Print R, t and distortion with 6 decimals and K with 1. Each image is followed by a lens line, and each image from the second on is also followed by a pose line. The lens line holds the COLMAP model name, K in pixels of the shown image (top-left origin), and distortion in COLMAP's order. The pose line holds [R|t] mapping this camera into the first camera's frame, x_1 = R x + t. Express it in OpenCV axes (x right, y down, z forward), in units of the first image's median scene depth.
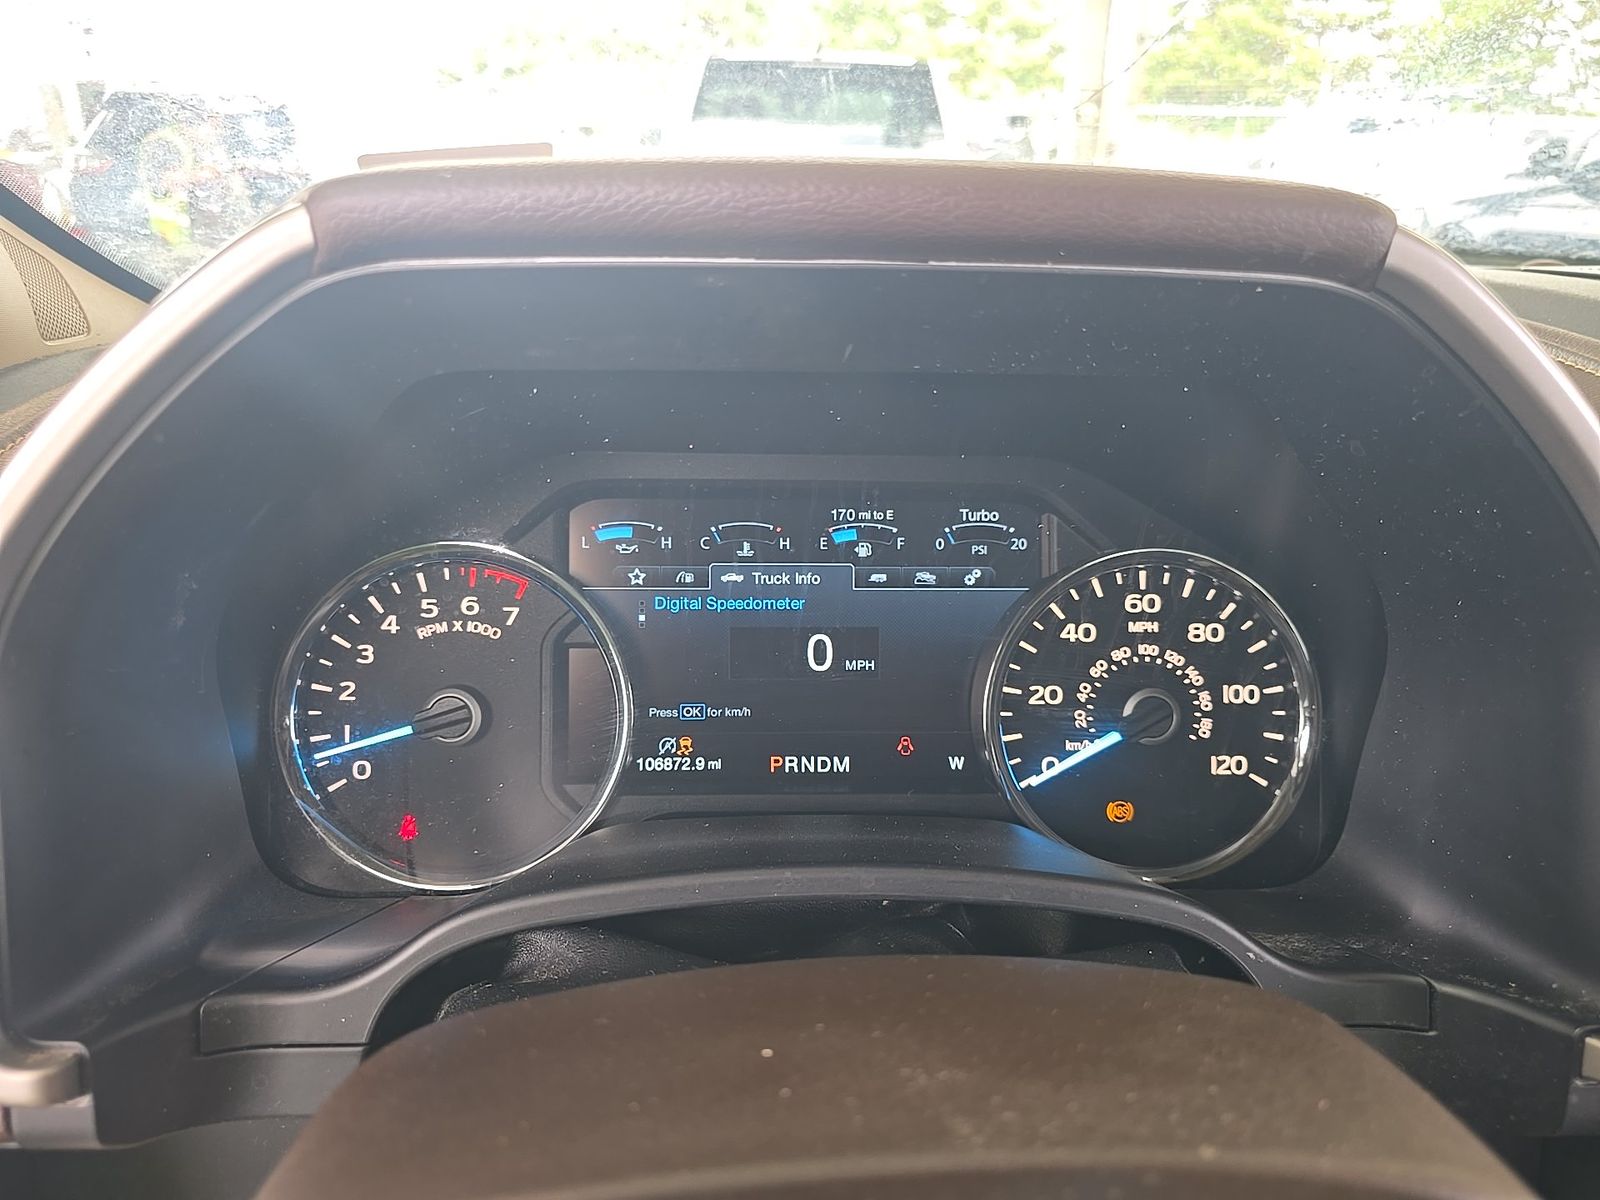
lens RADIAL K [[1099.1, 0, 805.7], [0, 1099.1, 599.0], [0, 0, 1]] dist [0.022694, -0.021789]
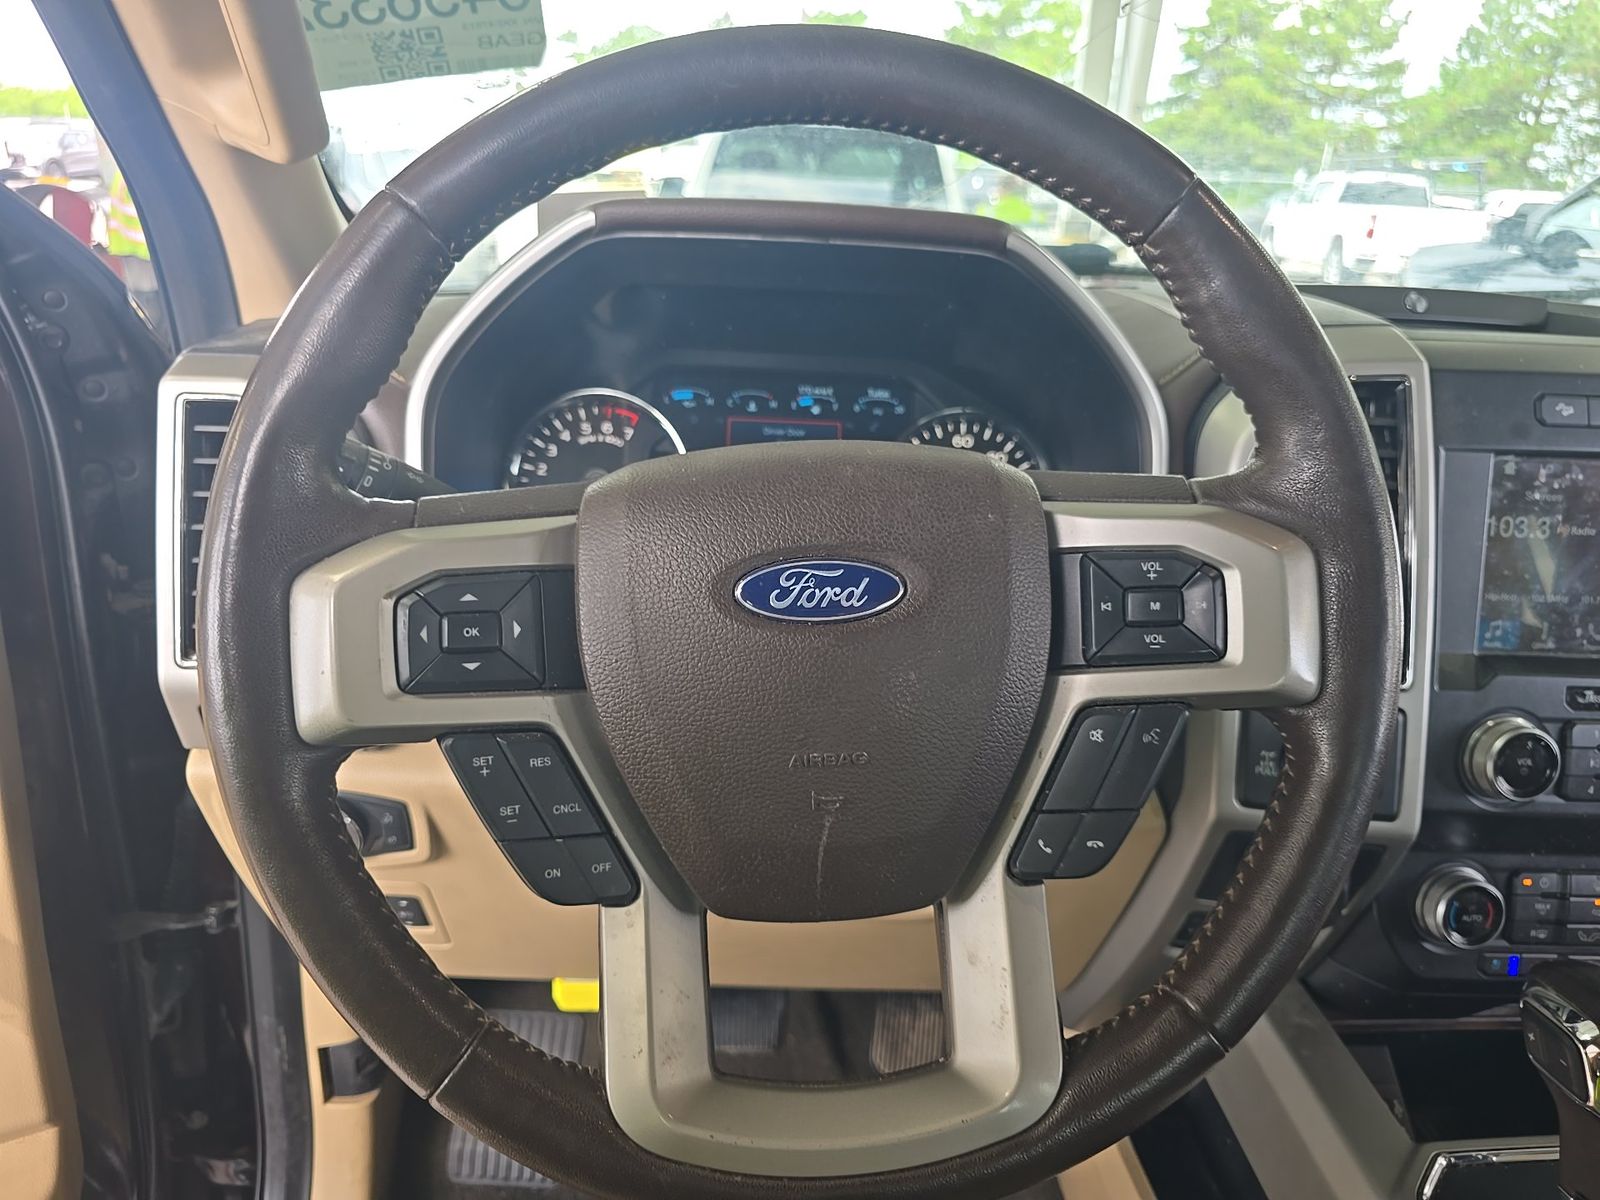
lens RADIAL K [[1089.1, 0, 805.2], [0, 1089.1, 595.6], [0, 0, 1]] dist [0.034845, -0.035182]
pose [[0.999520, 0.030734, -0.003839, 0.052211], [-0.030866, 0.998673, -0.041217, 0.349453], [0.002567, 0.041316, 0.999143, -0.840609]]
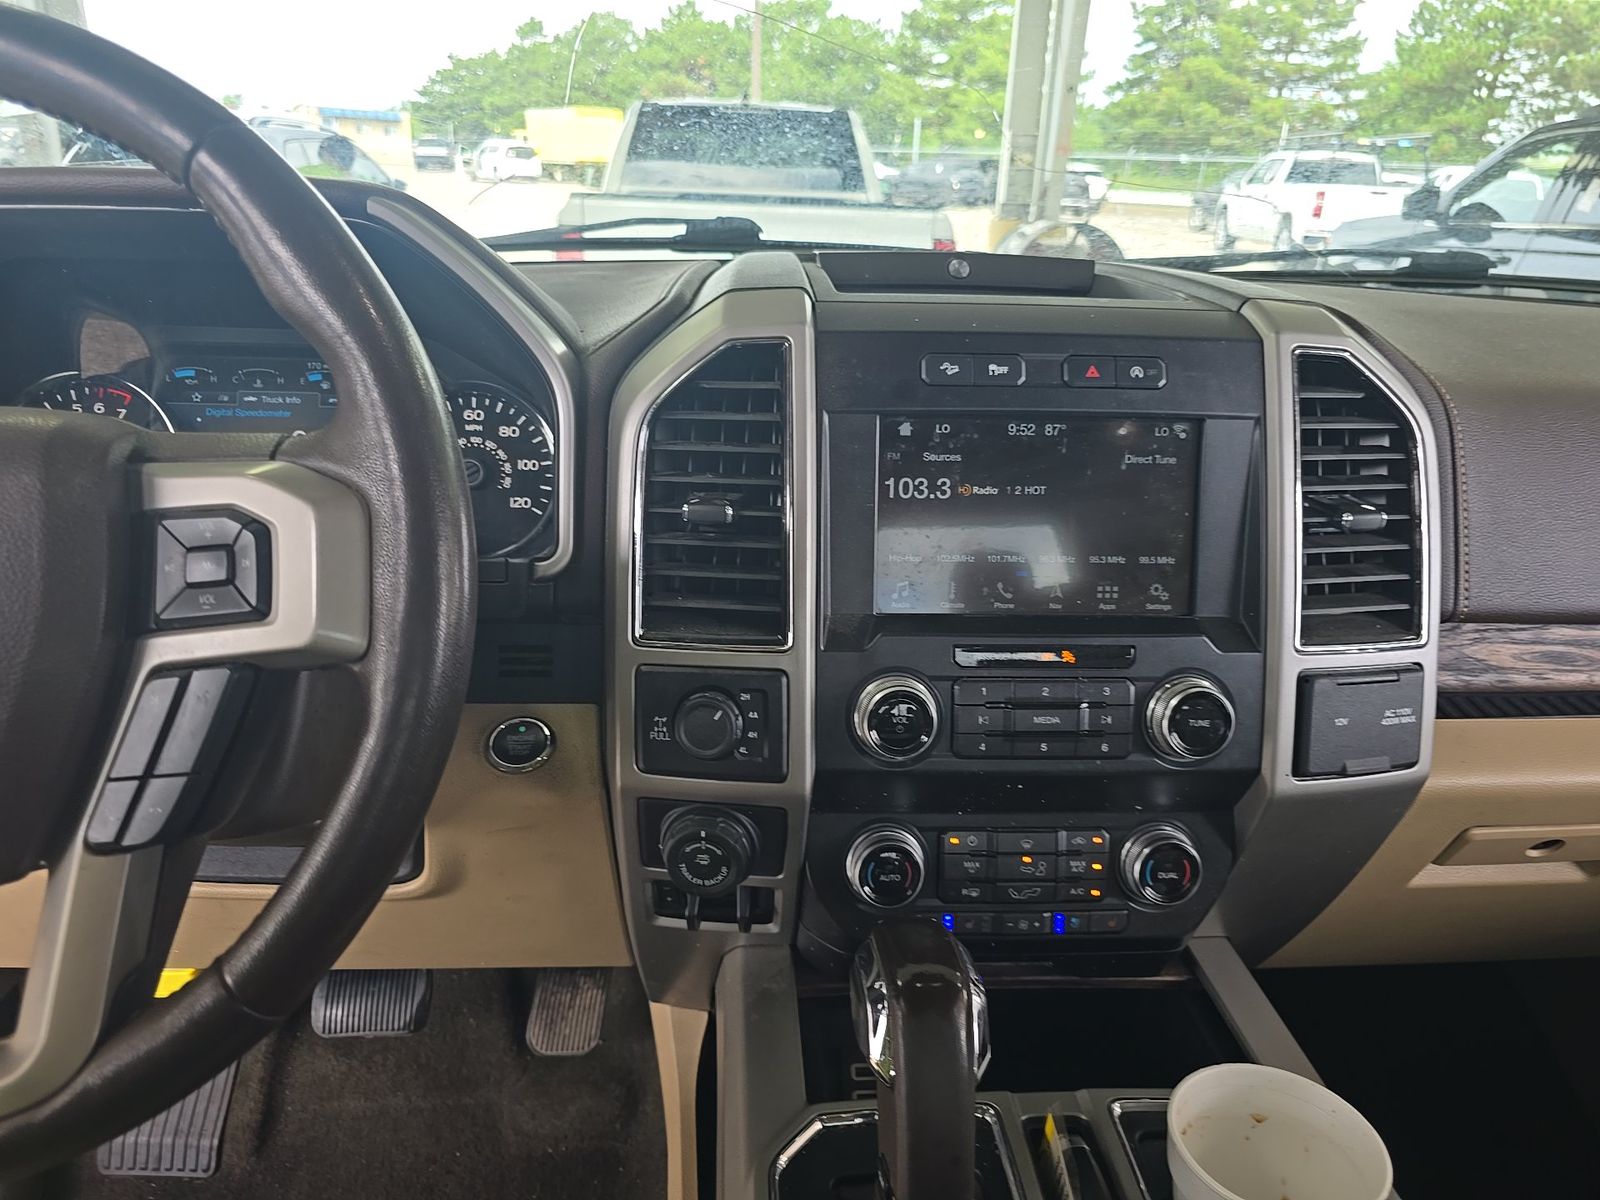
lens RADIAL K [[1058.7, 0, 797.2], [0, 1058.7, 613.8], [0, 0, 1]] dist [0.032416, -0.030840]
pose [[0.999964, 0.007131, 0.004698, 0.840589], [-0.007091, 0.999939, -0.008514, 0.348568], [-0.004758, 0.008480, 0.999953, -0.785558]]
